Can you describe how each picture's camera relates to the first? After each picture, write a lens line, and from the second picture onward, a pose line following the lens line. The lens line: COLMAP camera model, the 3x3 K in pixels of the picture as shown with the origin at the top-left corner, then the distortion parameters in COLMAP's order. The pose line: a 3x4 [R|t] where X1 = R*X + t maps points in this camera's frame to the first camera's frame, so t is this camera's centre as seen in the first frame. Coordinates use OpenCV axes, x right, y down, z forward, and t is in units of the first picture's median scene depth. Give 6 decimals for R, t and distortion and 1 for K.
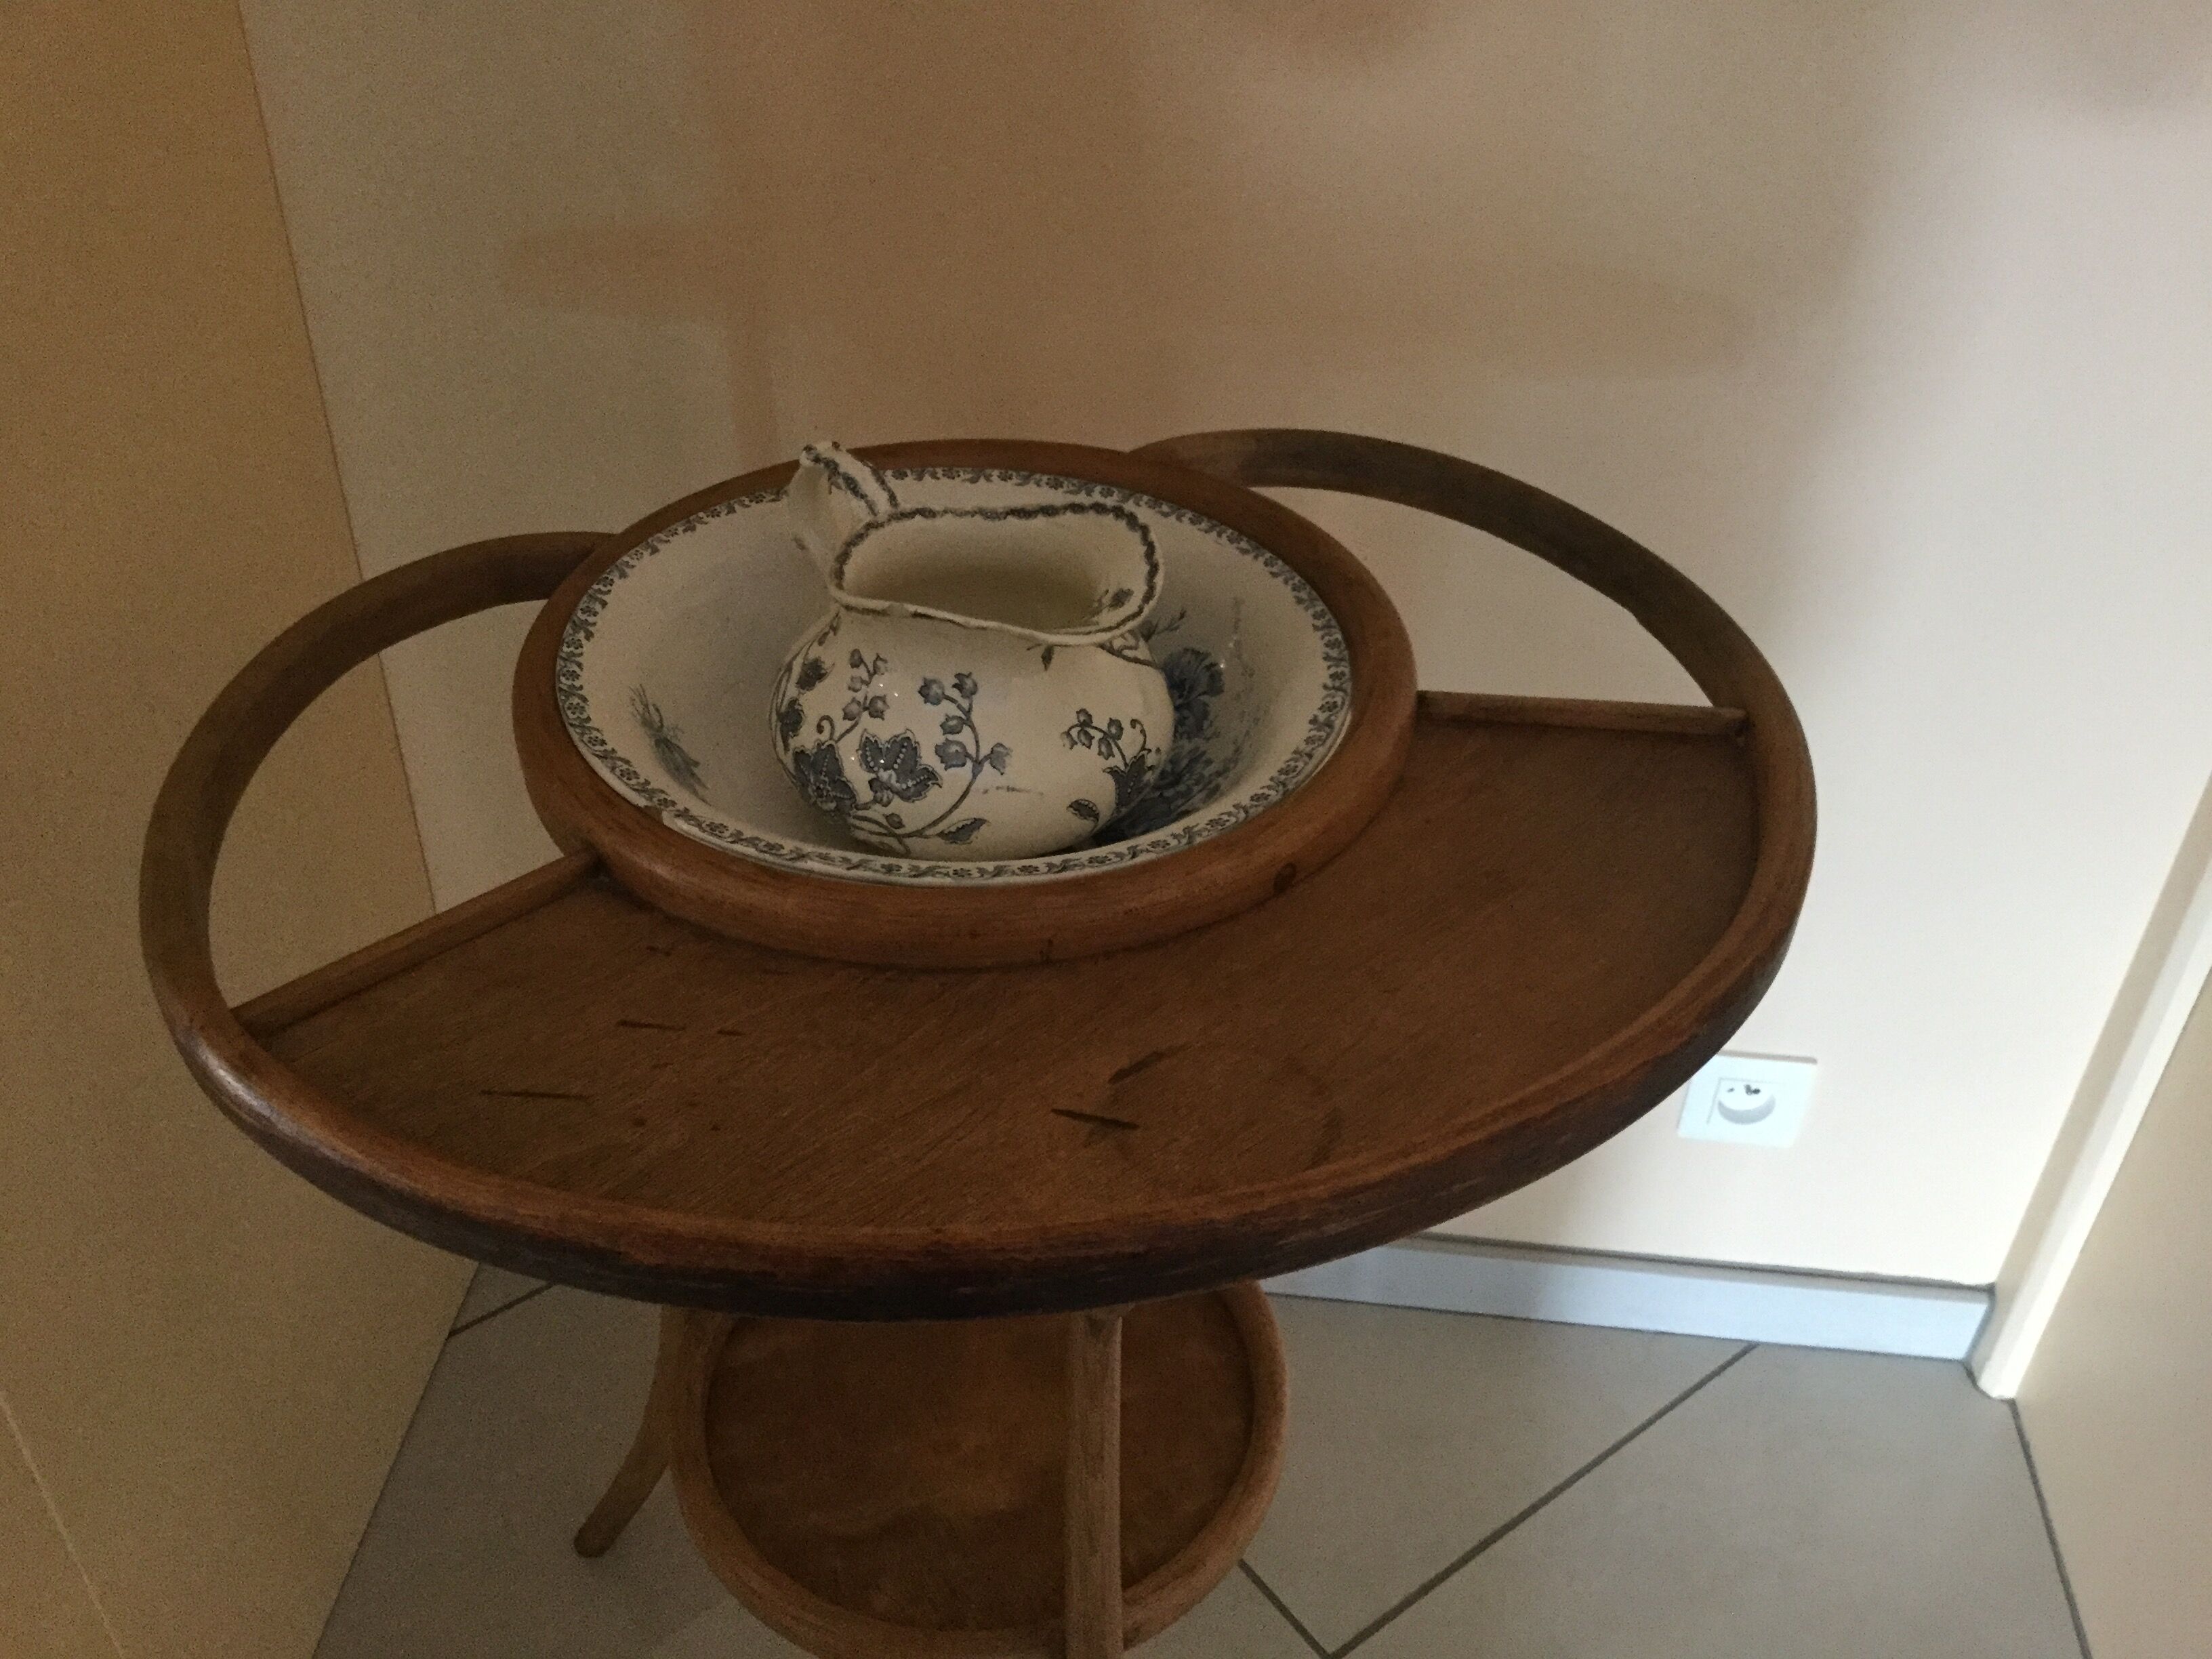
lens RADIAL K [[2028.0, 0, 1111.5], [0, 2028.0, 825.9], [0, 0, 1]] dist [0.042061, -0.107309]
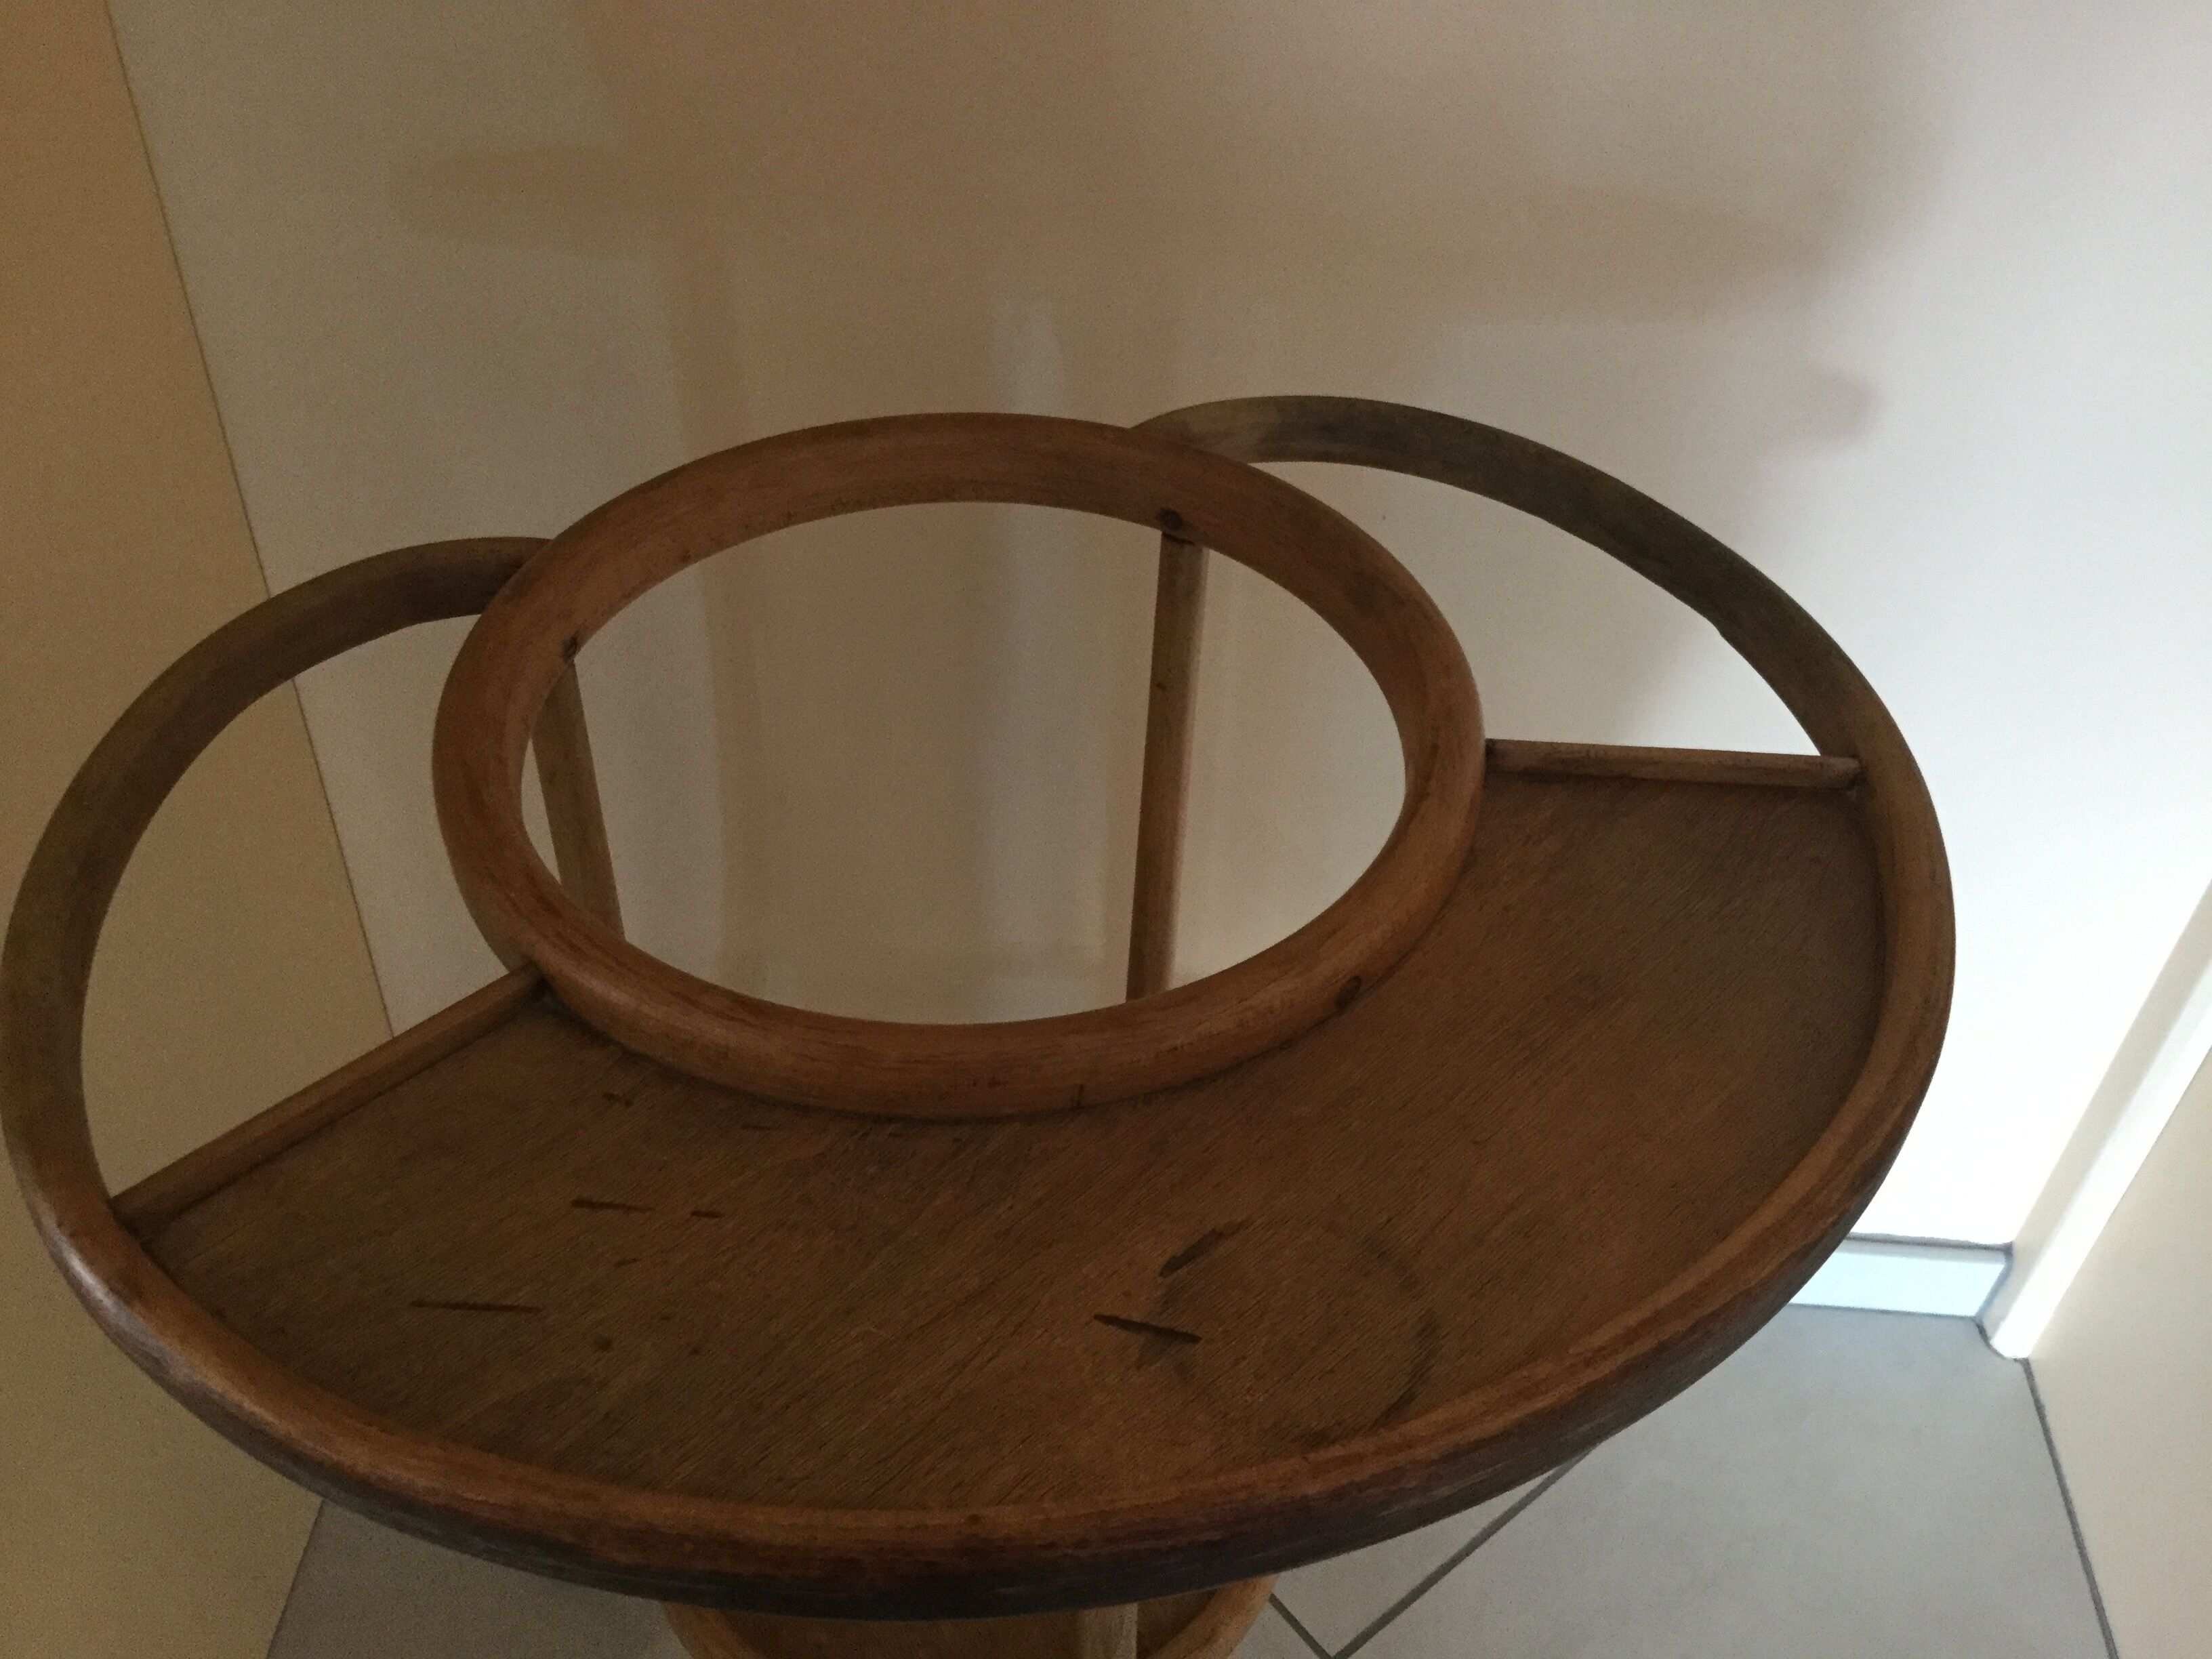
lens RADIAL K [[2028.0, 0, 1107.0], [0, 2028.0, 830.3], [0, 0, 1]] dist [0.042061, -0.107309]
pose [[0.999549, -0.009546, 0.028488, -0.042384], [0.007072, 0.996296, 0.085698, -0.121803], [-0.029201, -0.085458, 0.995914, 0.159998]]
